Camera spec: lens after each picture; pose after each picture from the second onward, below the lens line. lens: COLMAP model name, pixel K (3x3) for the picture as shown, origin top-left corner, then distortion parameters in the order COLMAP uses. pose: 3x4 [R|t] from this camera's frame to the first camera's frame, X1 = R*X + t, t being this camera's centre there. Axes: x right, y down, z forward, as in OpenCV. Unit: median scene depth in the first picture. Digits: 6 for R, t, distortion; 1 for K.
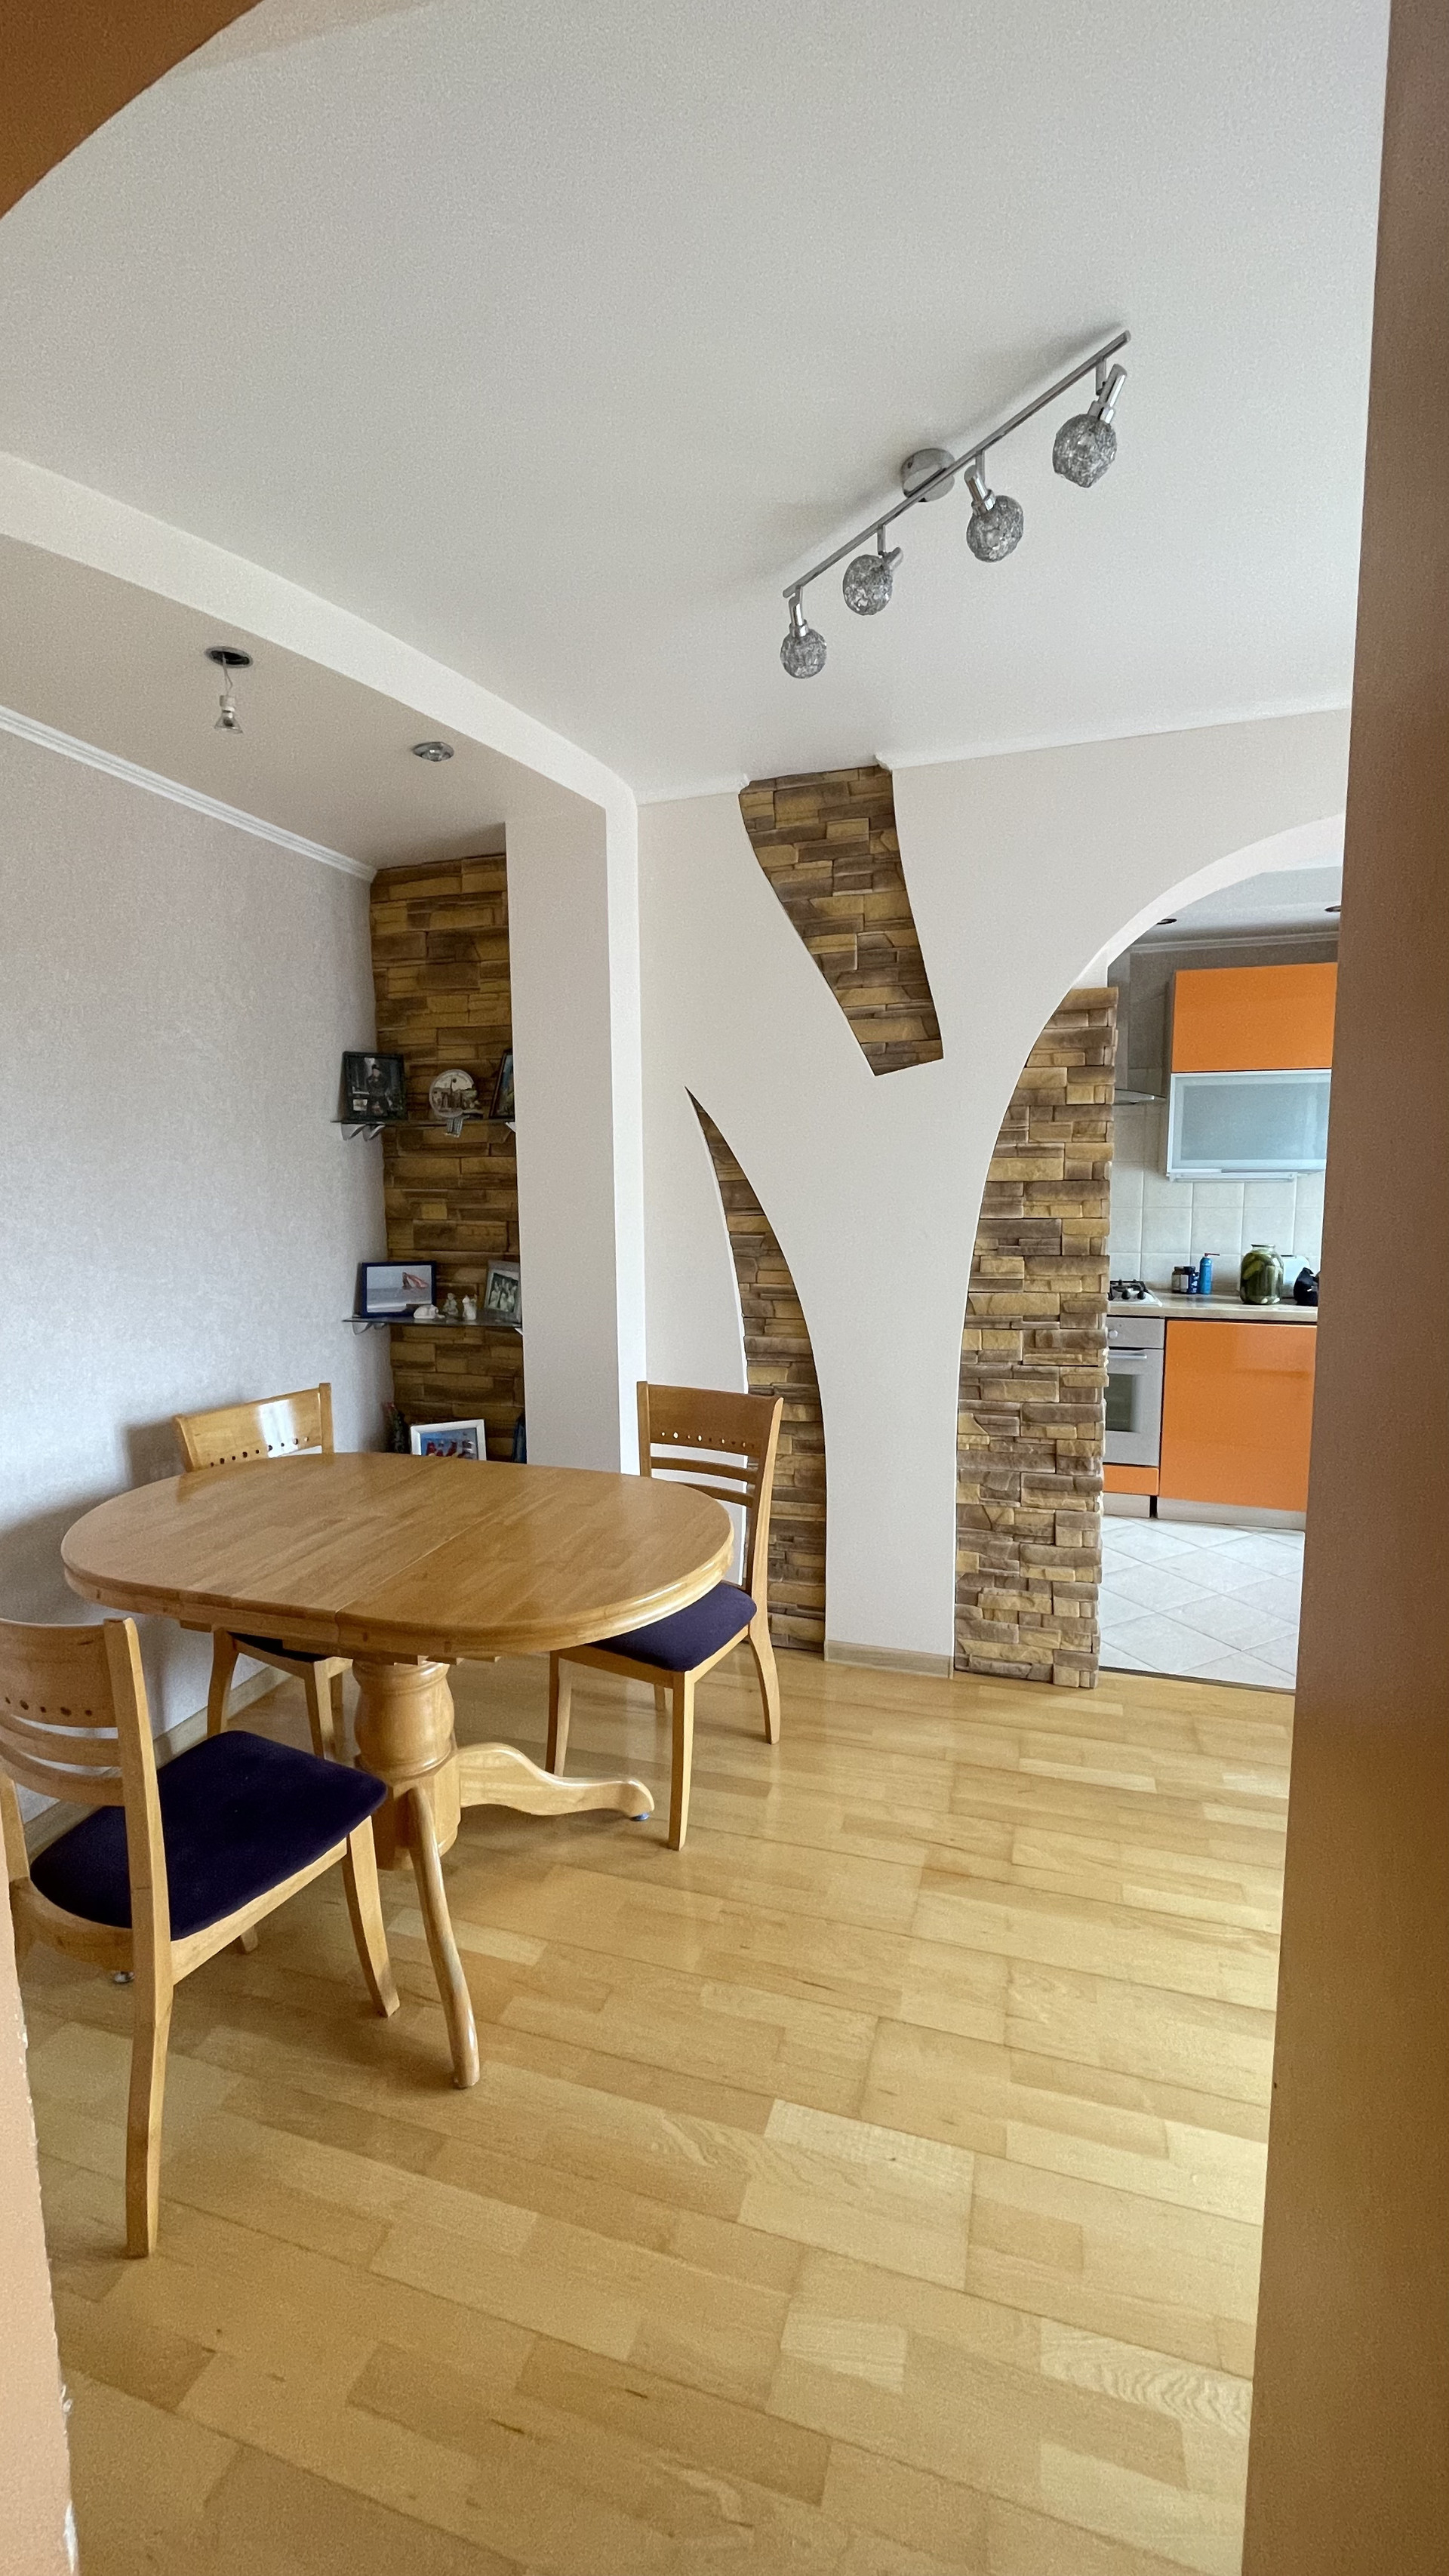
lens RADIAL K [[1036.8, 0, 726.0], [0, 1036.8, 1285.6], [0, 0, 1]] dist [-0.002653, -0.000877]
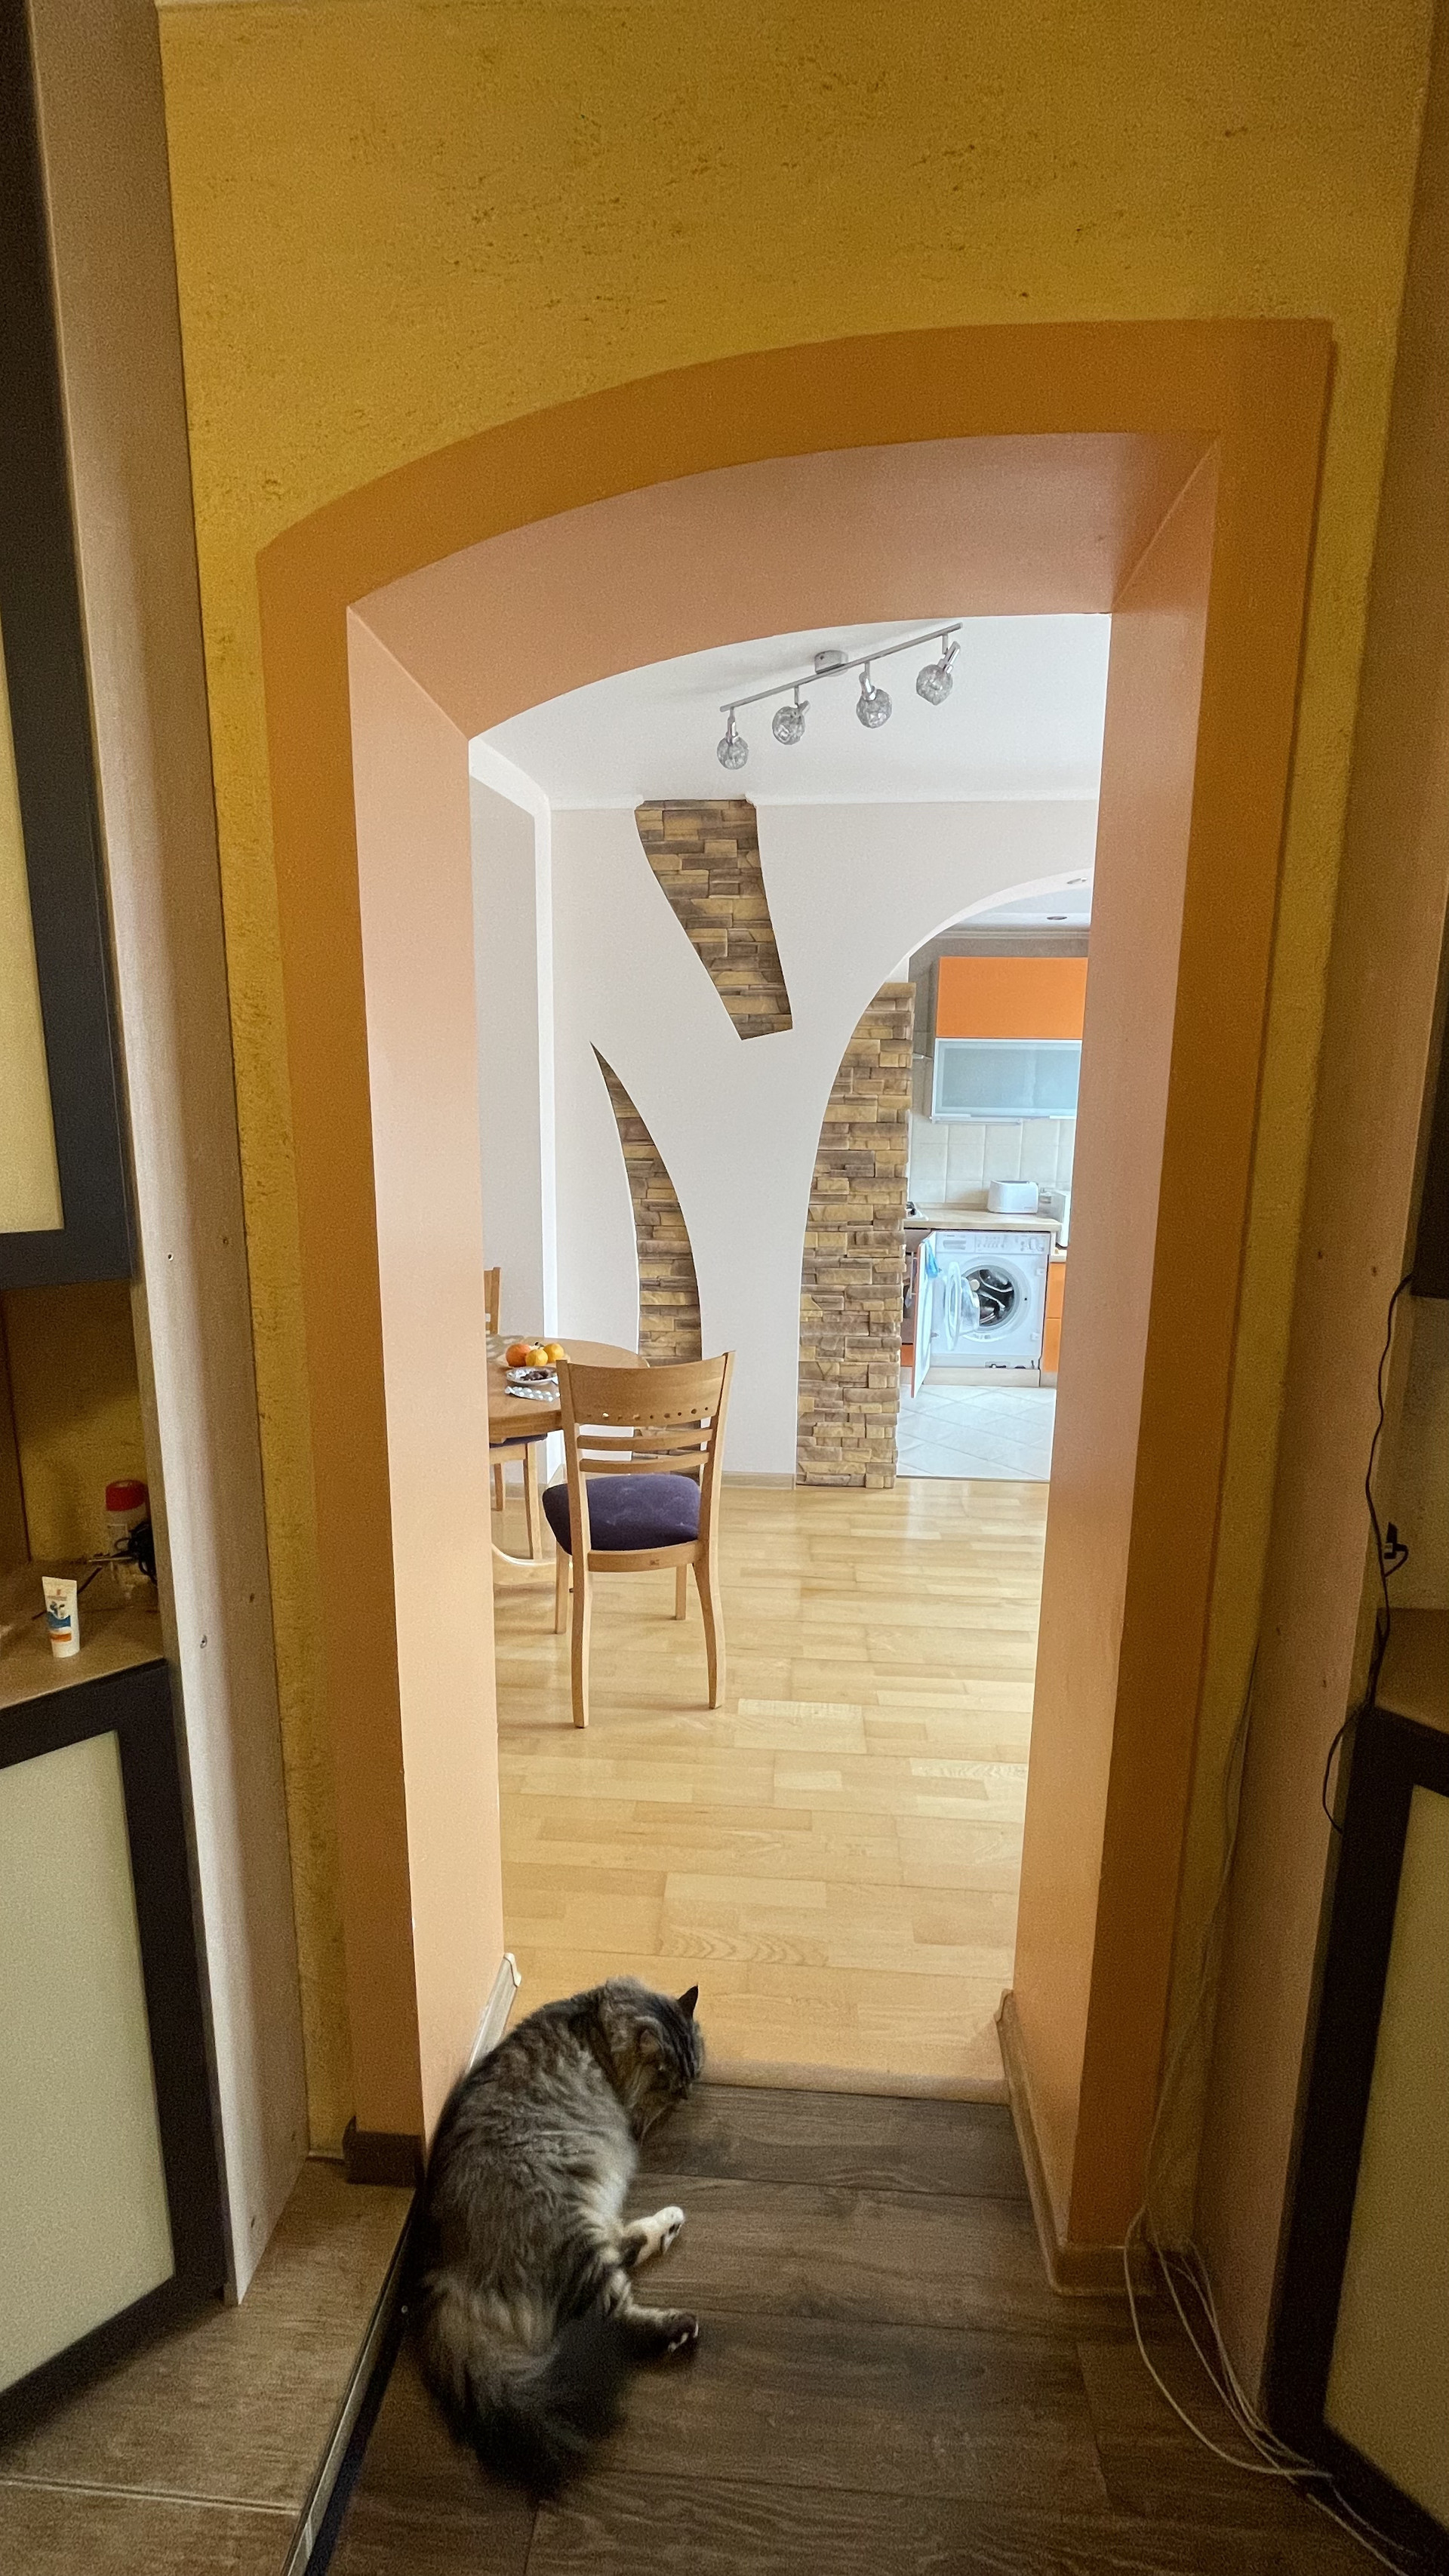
lens RADIAL K [[1036.8, 0, 728.0], [0, 1036.8, 1284.7], [0, 0, 1]] dist [-0.002653, -0.000877]
pose [[0.971209, -0.019566, 0.237425, -0.192989], [0.004875, 0.998045, 0.062309, 0.026256], [-0.238180, -0.059358, 0.969405, -0.294004]]
